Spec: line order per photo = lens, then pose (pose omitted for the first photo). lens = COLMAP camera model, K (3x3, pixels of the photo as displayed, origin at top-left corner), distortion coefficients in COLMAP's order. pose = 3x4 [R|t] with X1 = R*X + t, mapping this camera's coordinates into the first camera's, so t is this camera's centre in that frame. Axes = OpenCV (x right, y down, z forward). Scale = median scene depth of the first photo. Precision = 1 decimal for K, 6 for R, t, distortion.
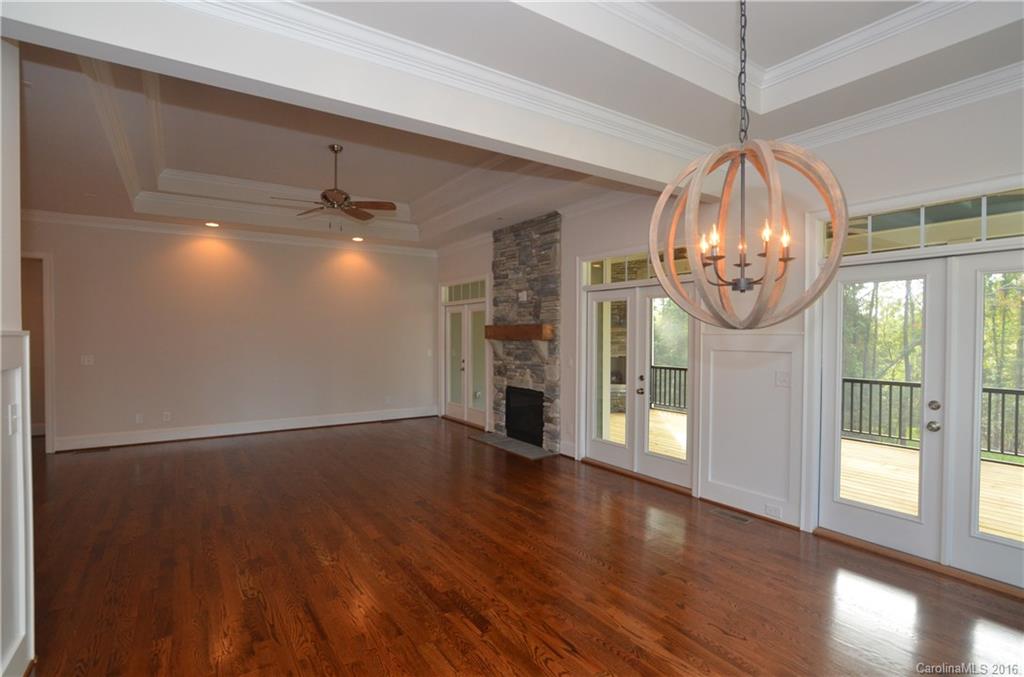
lens RADIAL K [[489.2, 0, 510.5], [0, 489.2, 338.9], [0, 0, 1]] dist [-0.029841, 0.000730]
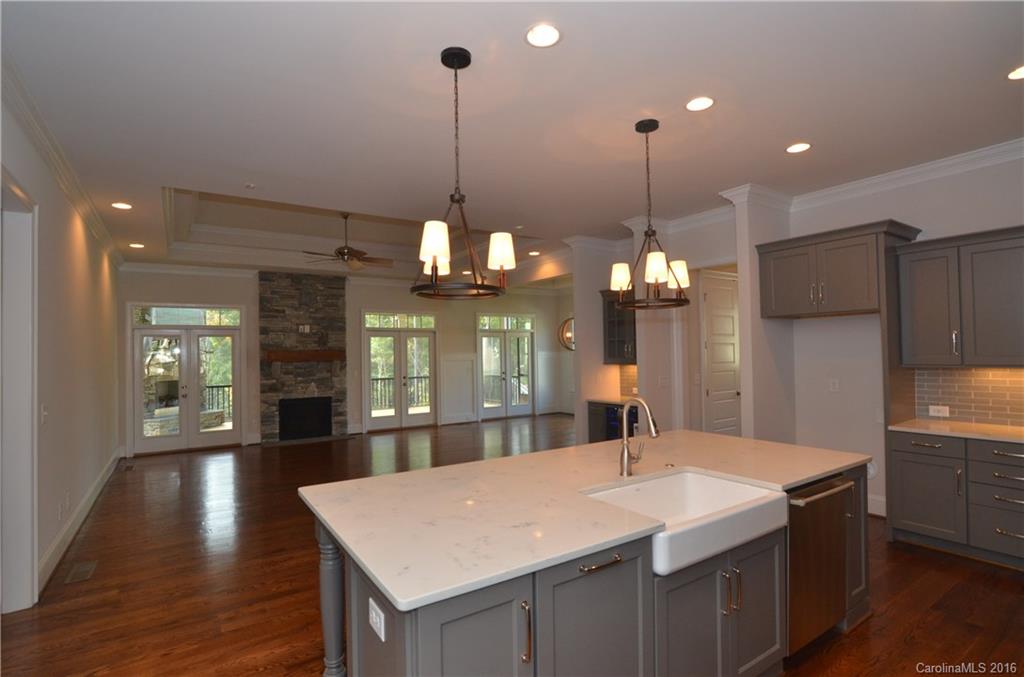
lens RADIAL K [[489.2, 0, 509.0], [0, 489.2, 343.6], [0, 0, 1]] dist [-0.029841, 0.000730]
pose [[-0.003707, 0.023049, 0.999727, -1.293465], [0.034477, 0.999143, -0.022908, 0.003074], [-0.999399, 0.034382, -0.004498, 0.441706]]
